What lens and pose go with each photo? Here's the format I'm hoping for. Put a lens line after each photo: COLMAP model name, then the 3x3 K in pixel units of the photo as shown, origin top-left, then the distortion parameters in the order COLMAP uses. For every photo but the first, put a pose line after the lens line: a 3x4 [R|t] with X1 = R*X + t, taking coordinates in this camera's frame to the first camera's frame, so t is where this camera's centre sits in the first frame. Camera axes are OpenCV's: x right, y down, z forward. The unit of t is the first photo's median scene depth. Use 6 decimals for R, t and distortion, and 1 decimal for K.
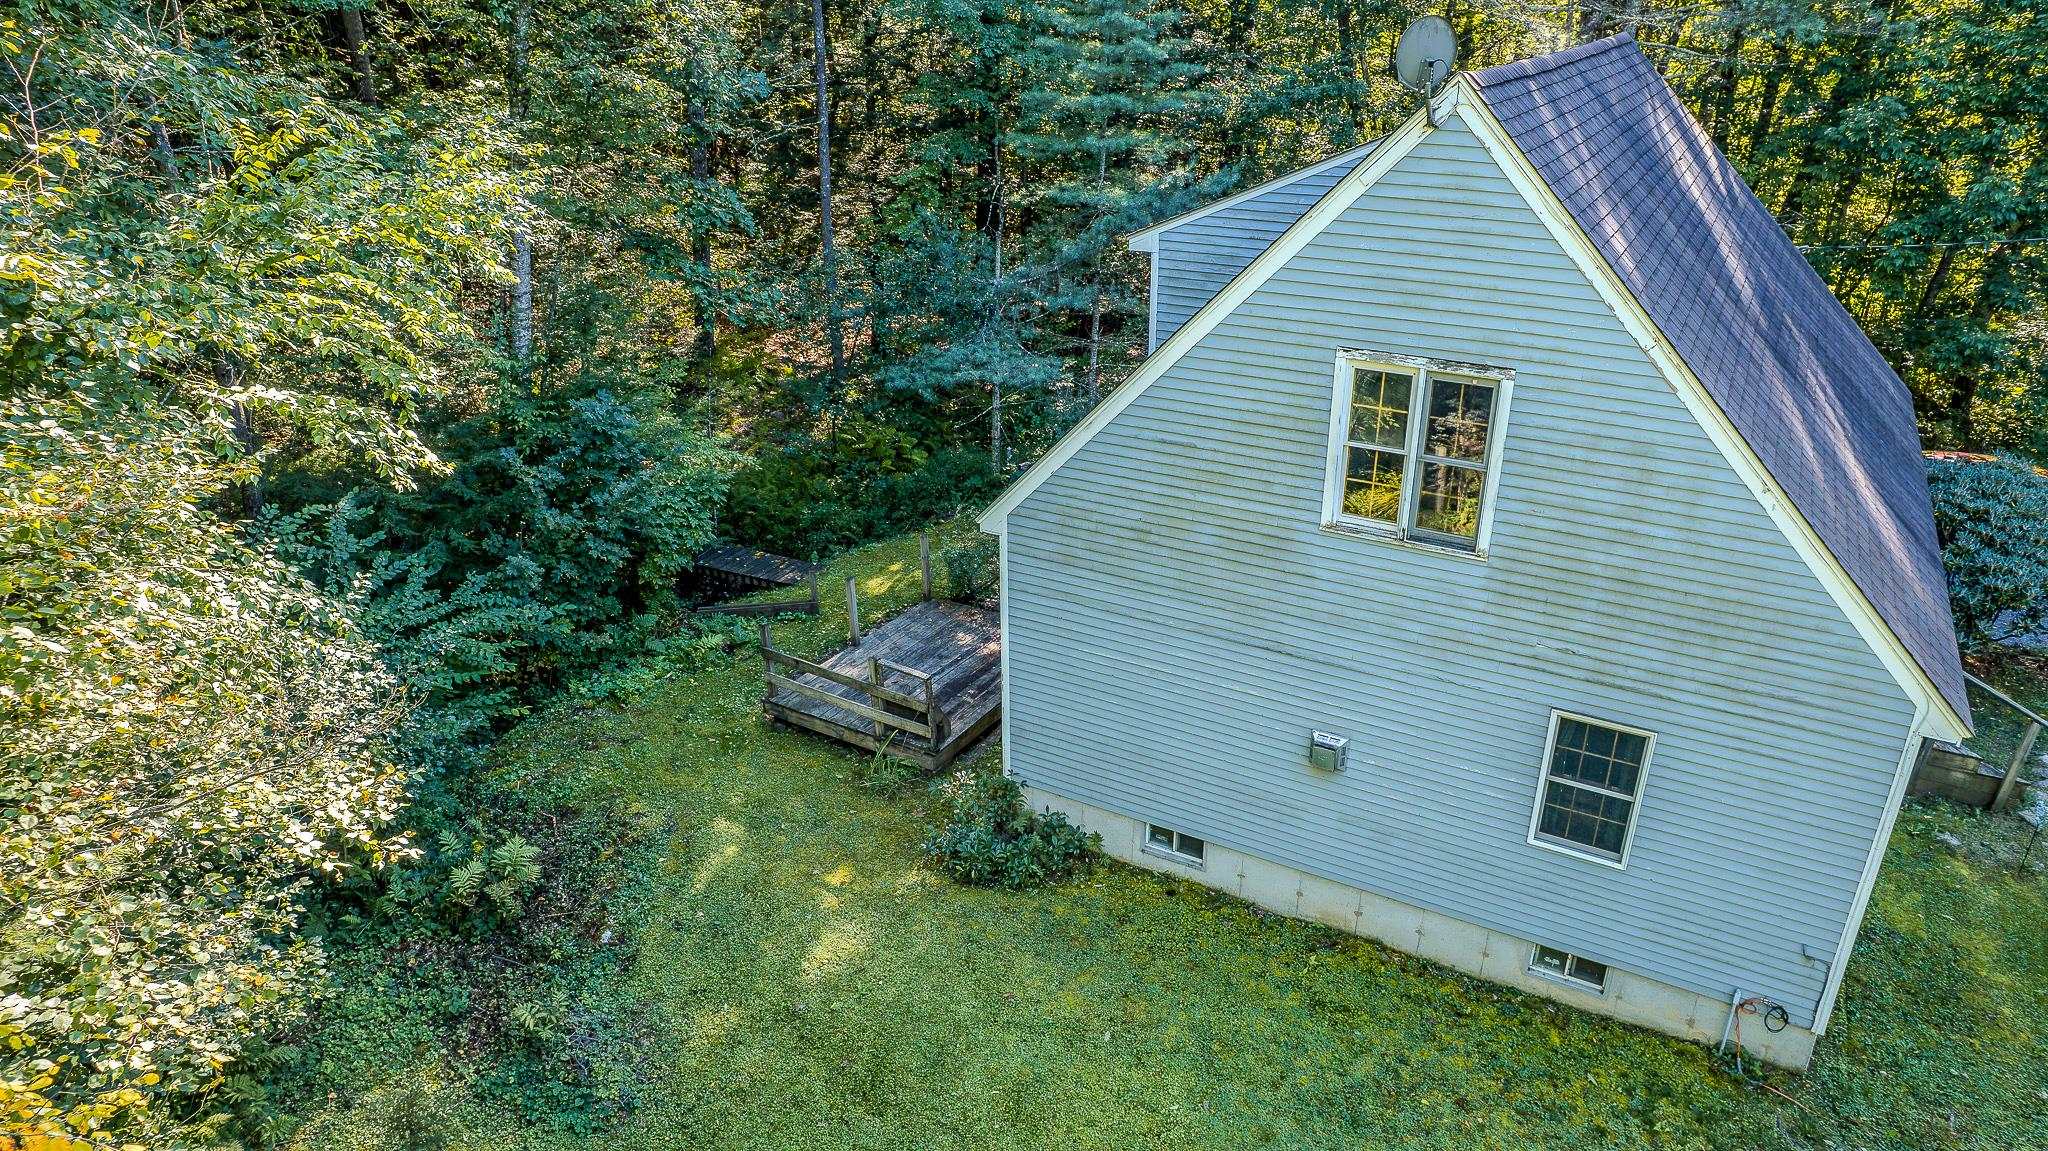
lens RADIAL K [[1327.8, 0, 1027.7], [0, 1327.8, 569.9], [0, 0, 1]] dist [-0.026584, 0.000936]
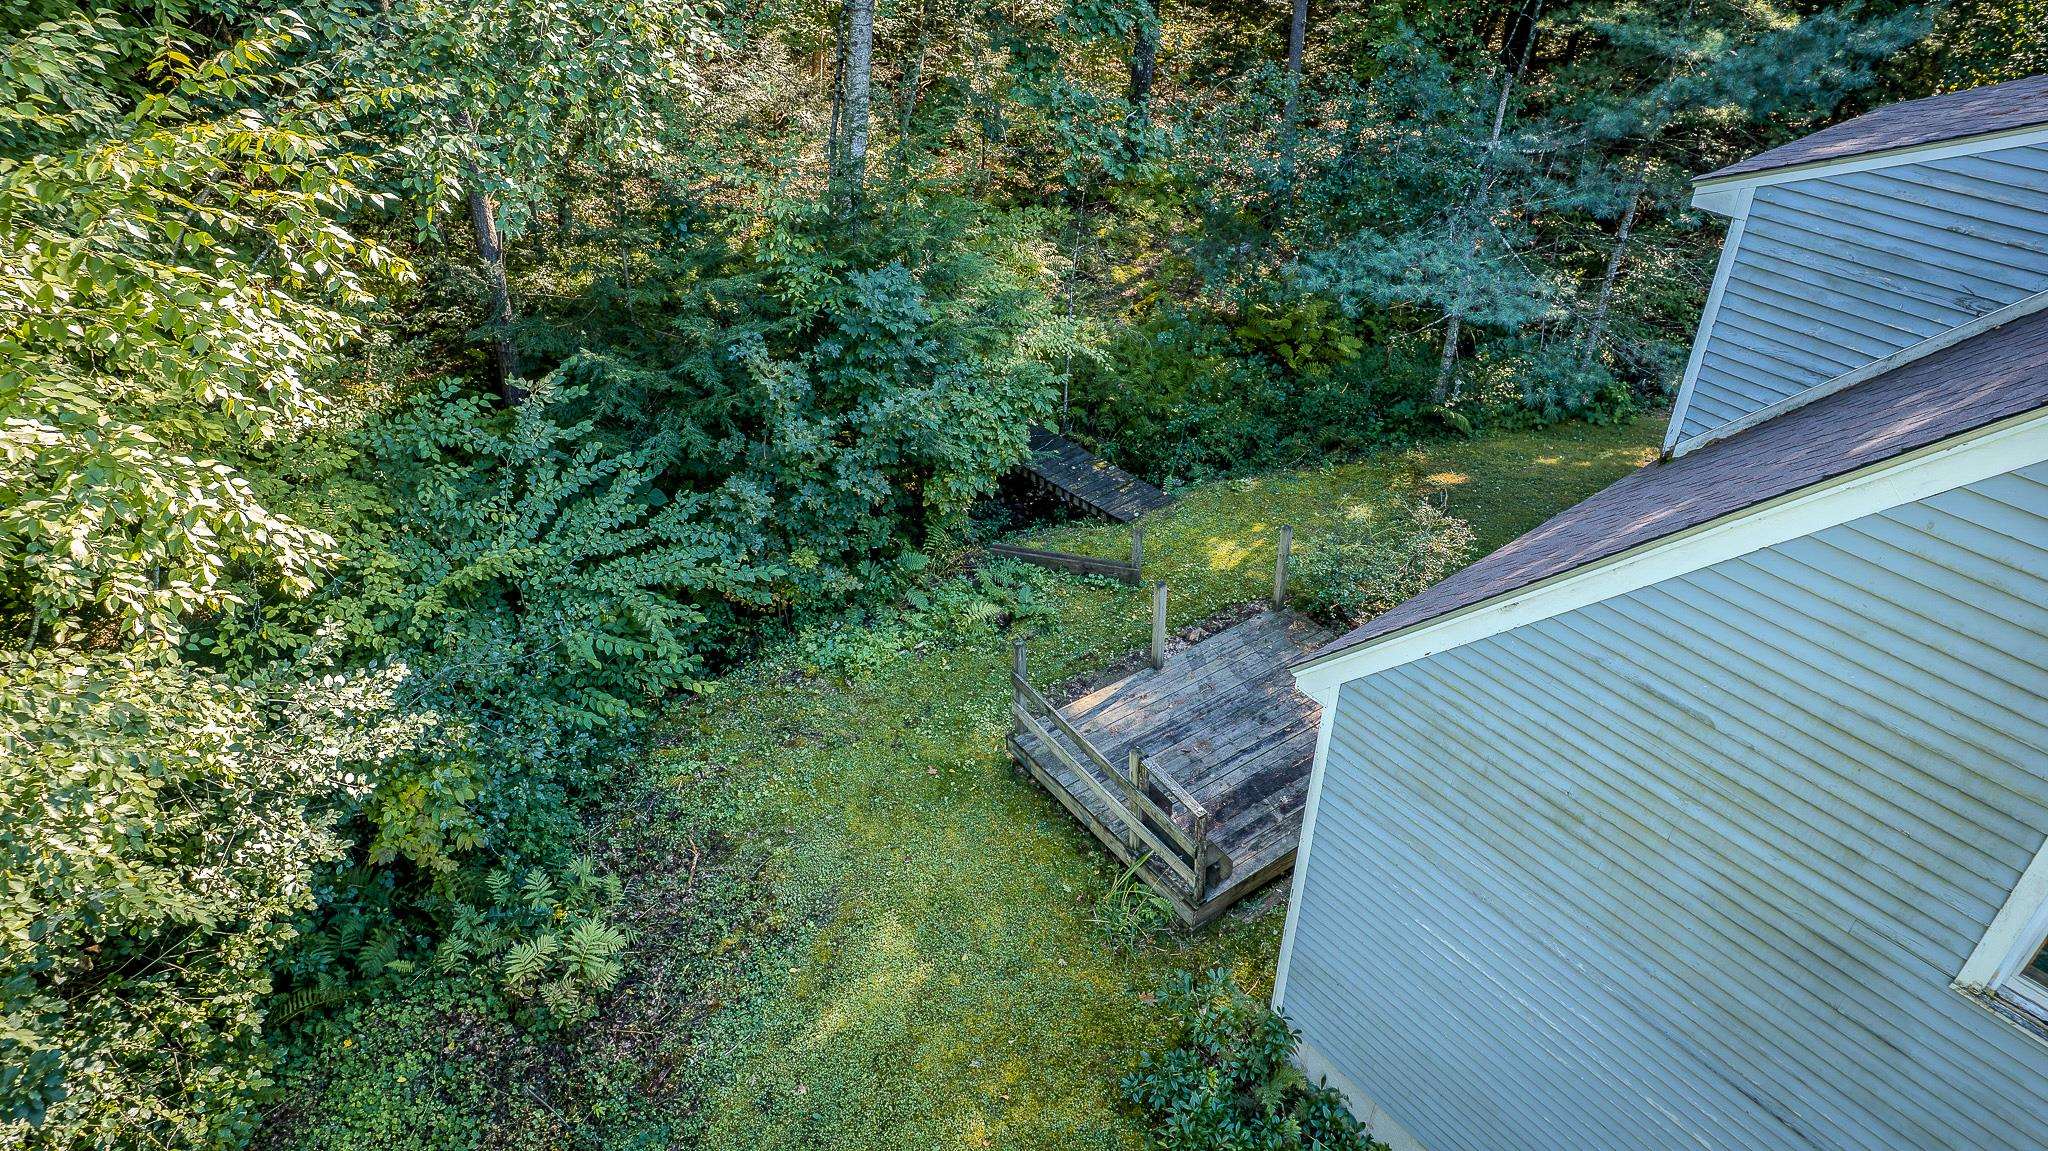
lens RADIAL K [[1327.8, 0, 1025.0], [0, 1327.8, 580.4], [0, 0, 1]] dist [-0.026584, 0.000936]
pose [[0.924537, 0.222626, -0.309303, 0.020560], [-0.161847, 0.964169, 0.210198, -0.140640], [0.345016, -0.144276, 0.927442, 0.322880]]
